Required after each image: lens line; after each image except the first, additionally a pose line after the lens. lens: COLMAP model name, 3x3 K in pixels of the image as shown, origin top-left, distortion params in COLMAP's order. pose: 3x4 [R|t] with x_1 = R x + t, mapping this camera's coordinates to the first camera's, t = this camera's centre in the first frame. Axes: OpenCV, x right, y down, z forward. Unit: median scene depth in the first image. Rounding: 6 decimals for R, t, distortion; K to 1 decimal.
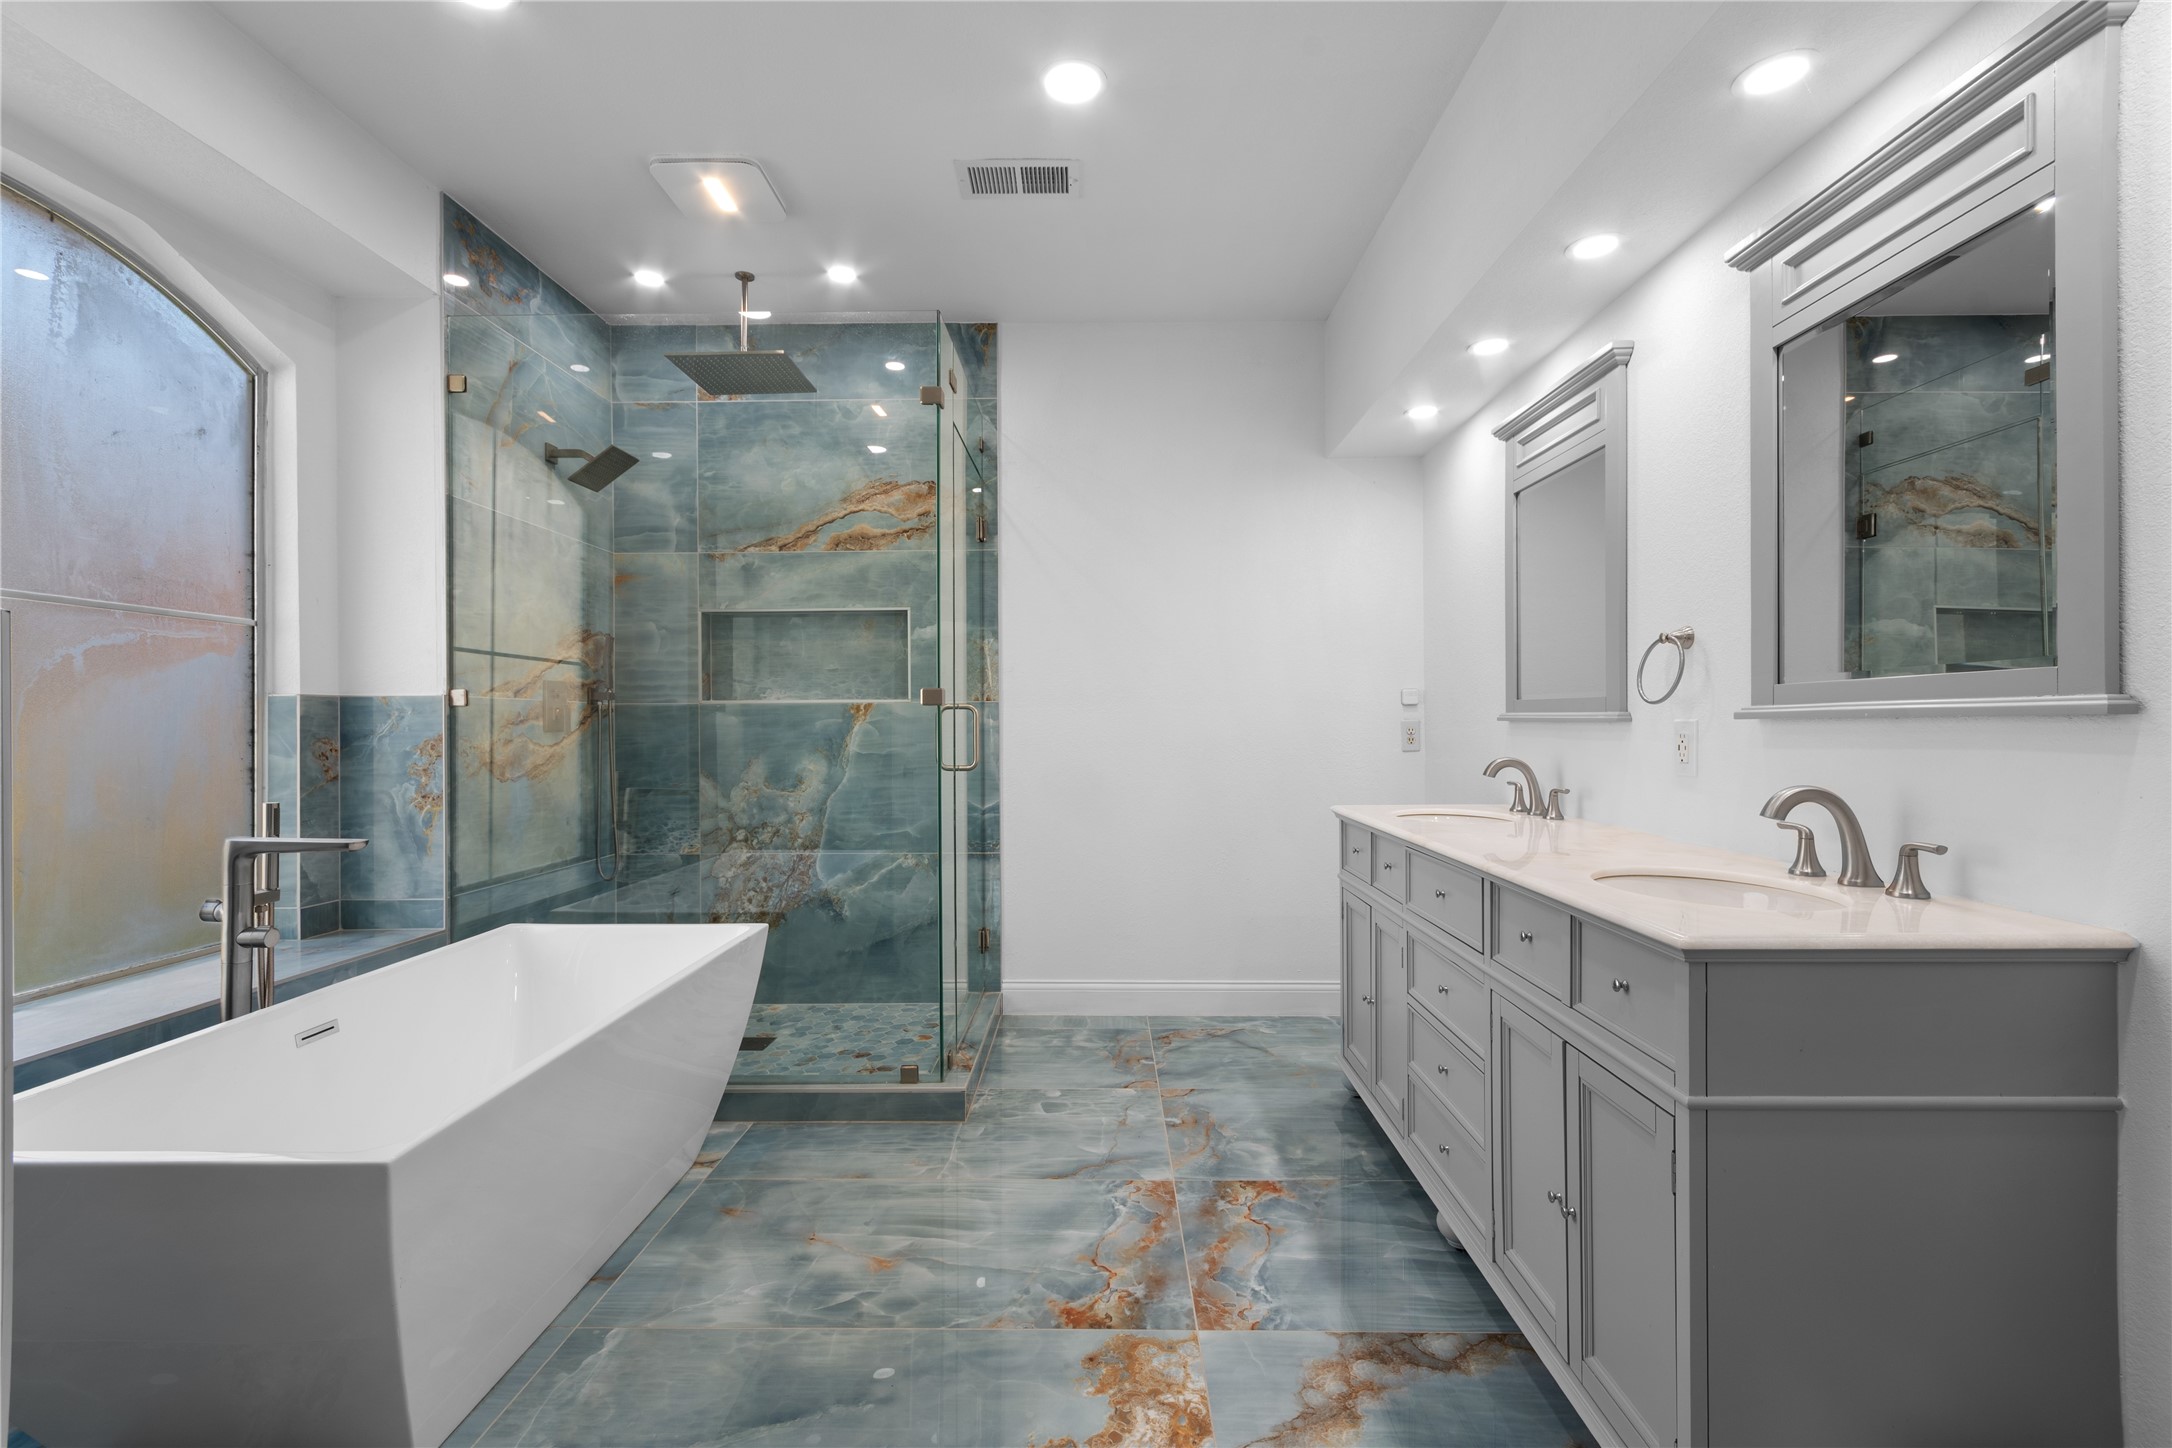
lens RADIAL K [[965.6, 0, 1084.7], [0, 965.6, 728.5], [0, 0, 1]] dist [0.011842, 0.000337]
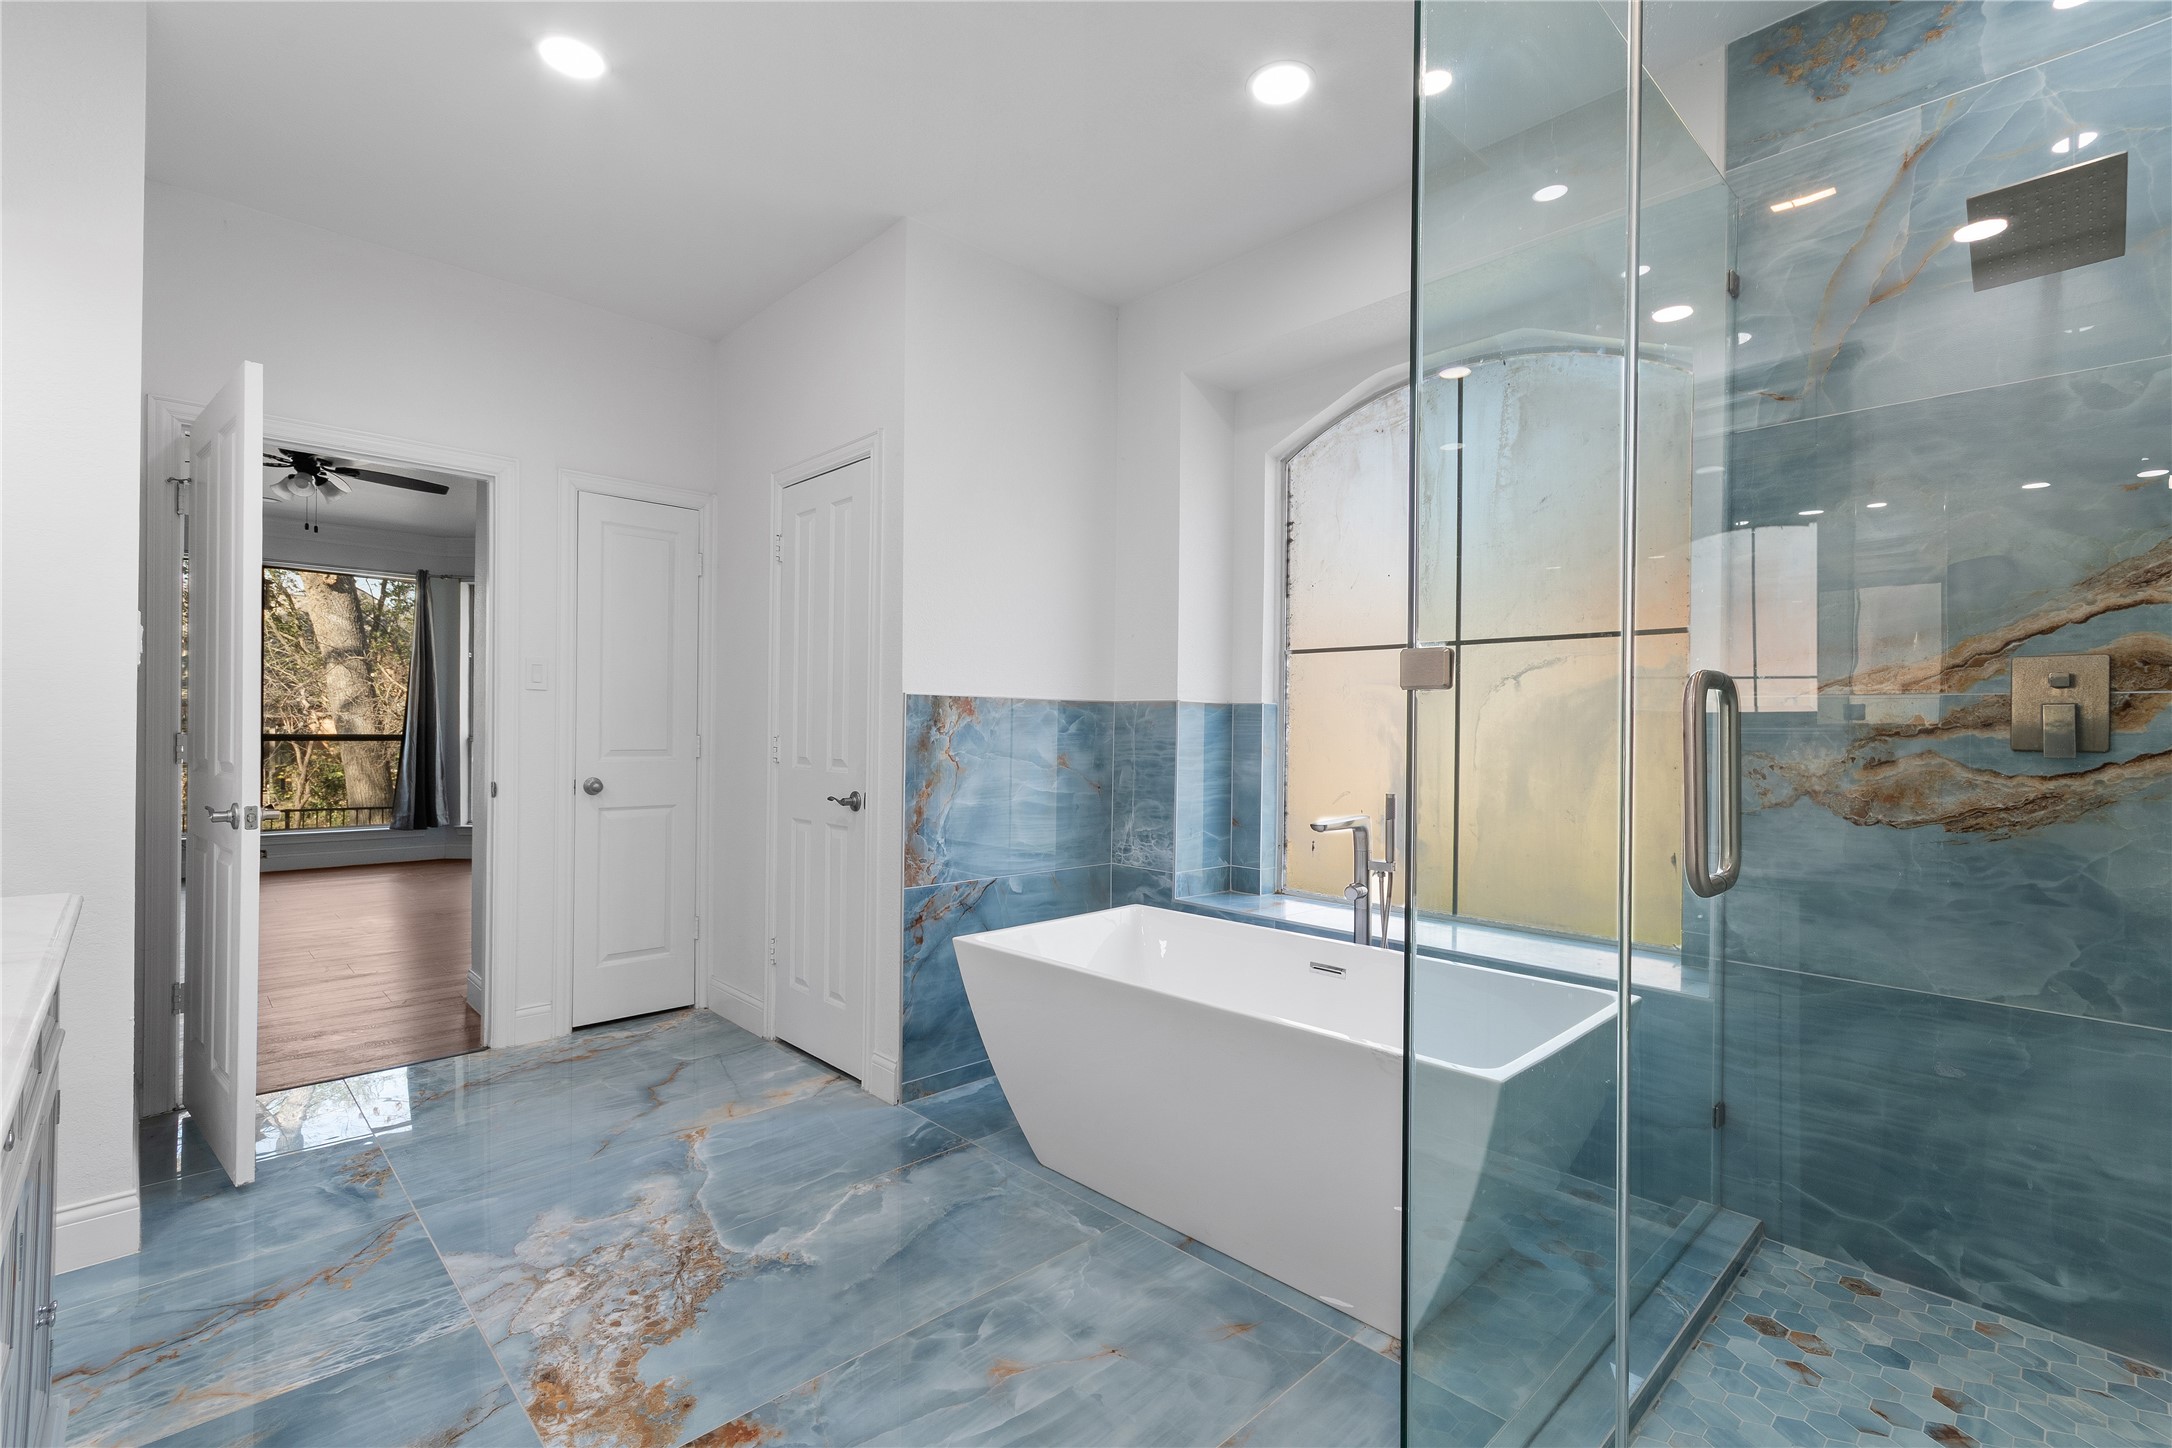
lens RADIAL K [[965.6, 0, 1084.7], [0, 965.6, 728.5], [0, 0, 1]] dist [0.011842, 0.000337]
pose [[-0.707354, -0.000188, -0.706859, 0.361349], [-0.008459, 0.999931, 0.008200, -0.016265], [0.706809, 0.011780, -0.707307, 1.740179]]
